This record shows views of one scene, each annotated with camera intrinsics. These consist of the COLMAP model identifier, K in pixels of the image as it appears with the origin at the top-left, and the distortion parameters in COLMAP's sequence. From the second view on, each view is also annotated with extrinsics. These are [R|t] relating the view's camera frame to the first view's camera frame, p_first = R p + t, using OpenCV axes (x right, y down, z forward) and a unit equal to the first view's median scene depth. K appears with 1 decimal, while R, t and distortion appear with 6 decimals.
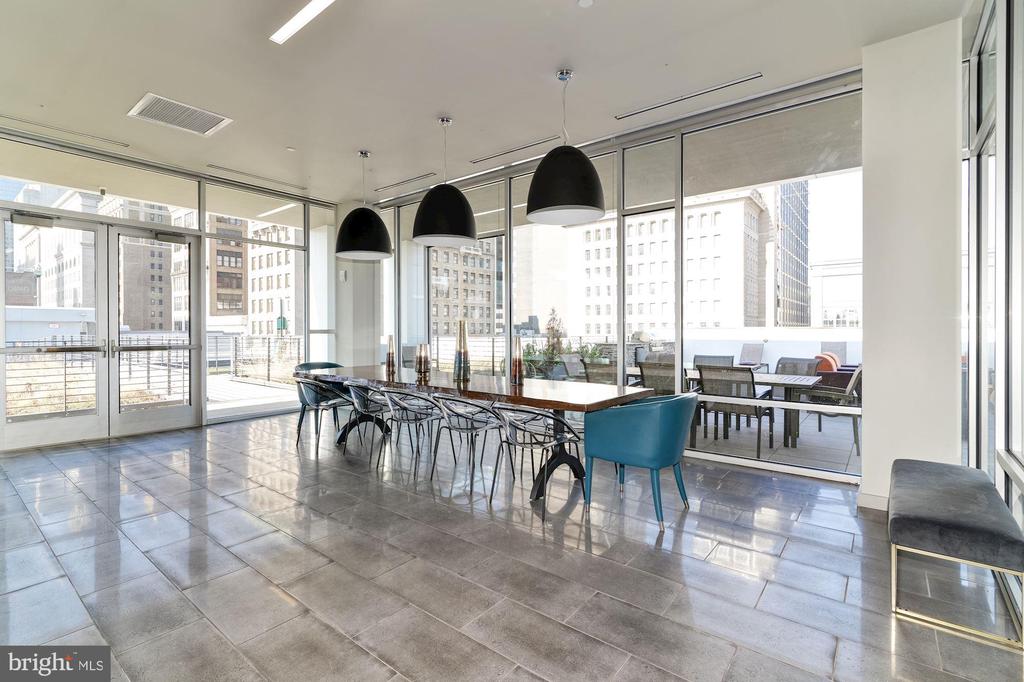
lens RADIAL K [[476.3, 0, 517.4], [0, 476.3, 344.6], [0, 0, 1]] dist [0.000621, 0.000035]
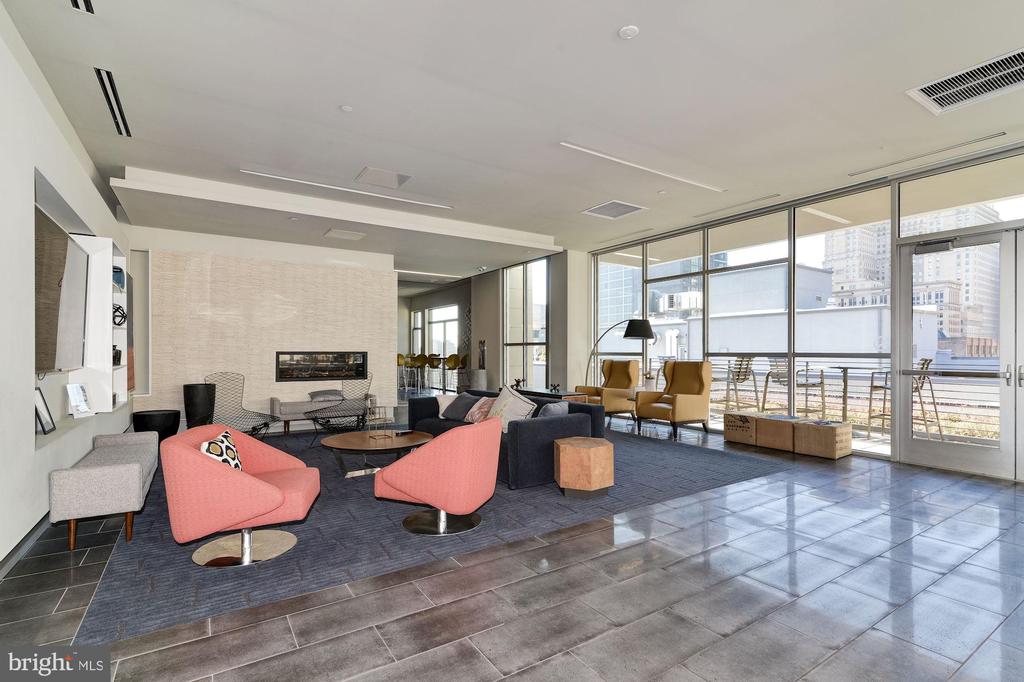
lens RADIAL K [[479.3, 0, 507.4], [0, 479.3, 353.4], [0, 0, 1]] dist [0.000259, 0.000003]
pose [[-0.321645, 0.003721, -0.946853, 0.666258], [-0.028128, 0.999513, 0.013483, -0.047098], [0.946442, 0.030970, -0.321384, 1.148977]]
